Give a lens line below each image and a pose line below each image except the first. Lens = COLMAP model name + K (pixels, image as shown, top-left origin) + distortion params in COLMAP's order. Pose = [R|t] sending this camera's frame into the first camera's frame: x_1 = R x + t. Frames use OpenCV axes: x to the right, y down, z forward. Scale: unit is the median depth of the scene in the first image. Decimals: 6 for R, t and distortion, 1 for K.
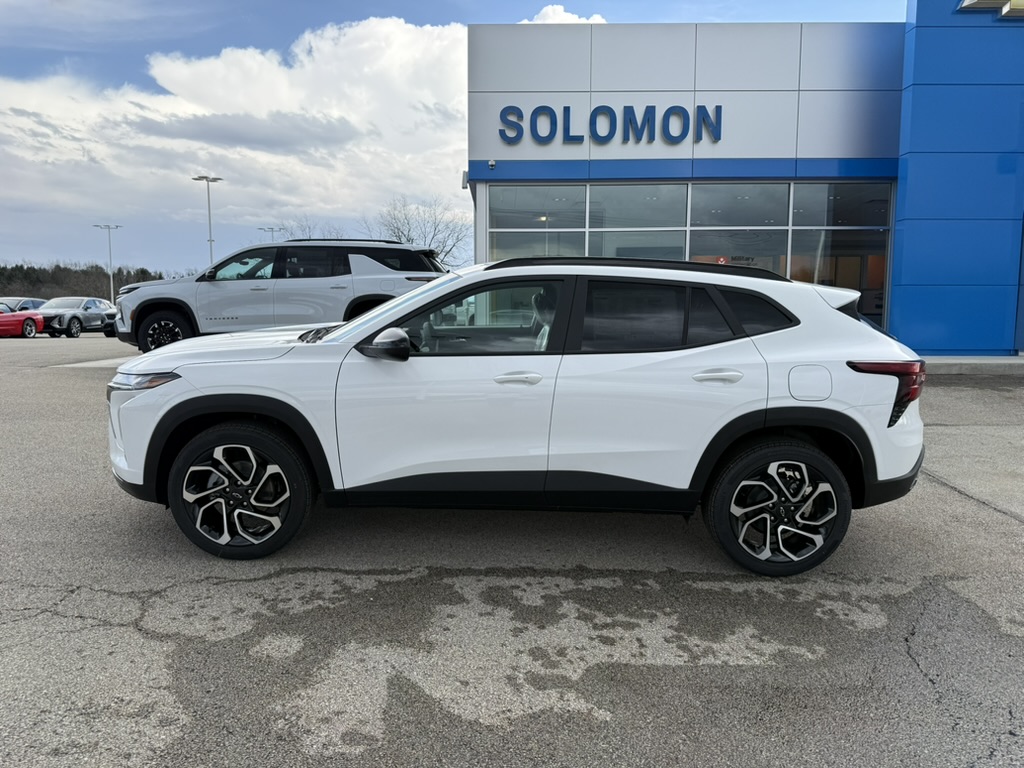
lens RADIAL K [[742.3, 0, 531.2], [0, 742.3, 383.7], [0, 0, 1]] dist [0.011199, 0.001793]
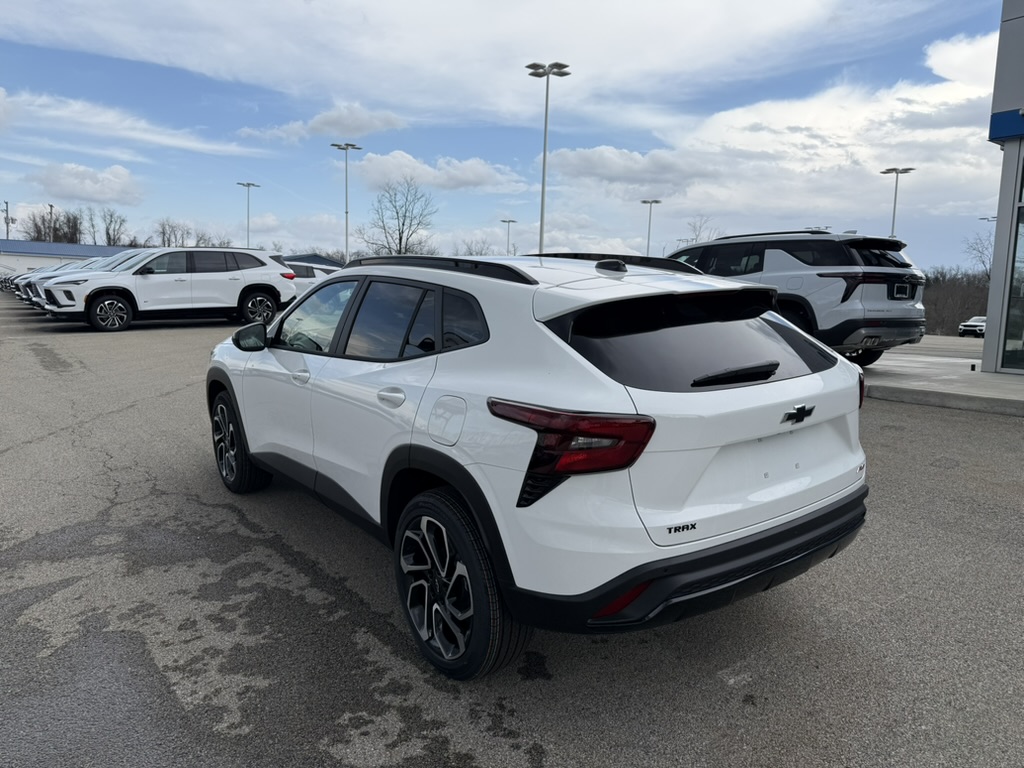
lens RADIAL K [[764.6, 0, 506.4], [0, 764.6, 387.3], [0, 0, 1]] dist [0.008799, -0.032703]
pose [[0.561625, 0.107161, -0.820423, 1.016617], [-0.105476, 0.992760, 0.057467, -0.083197], [0.820641, 0.054260, 0.568862, 0.622740]]
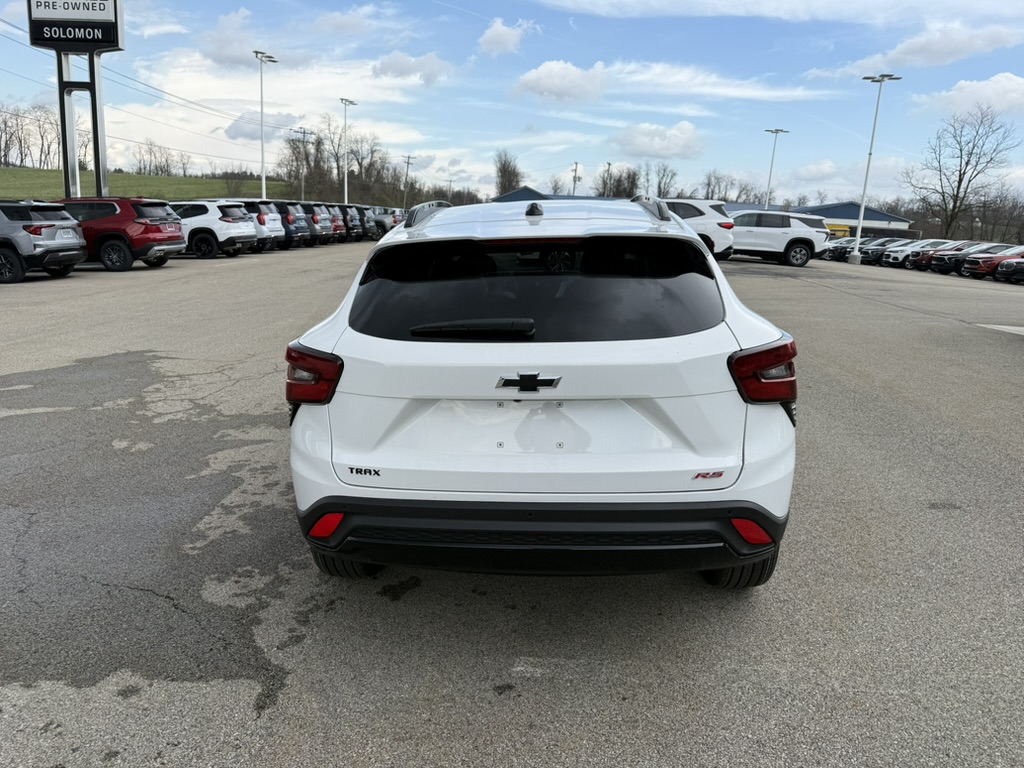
lens RADIAL K [[753.6, 0, 468.2], [0, 753.6, 381.3], [0, 0, 1]] dist [0.035061, -0.041543]
pose [[-0.152052, 0.186772, -0.970565, 1.181943], [-0.138720, 0.968230, 0.208055, -0.165341], [0.978589, 0.166272, -0.121312, 1.274118]]
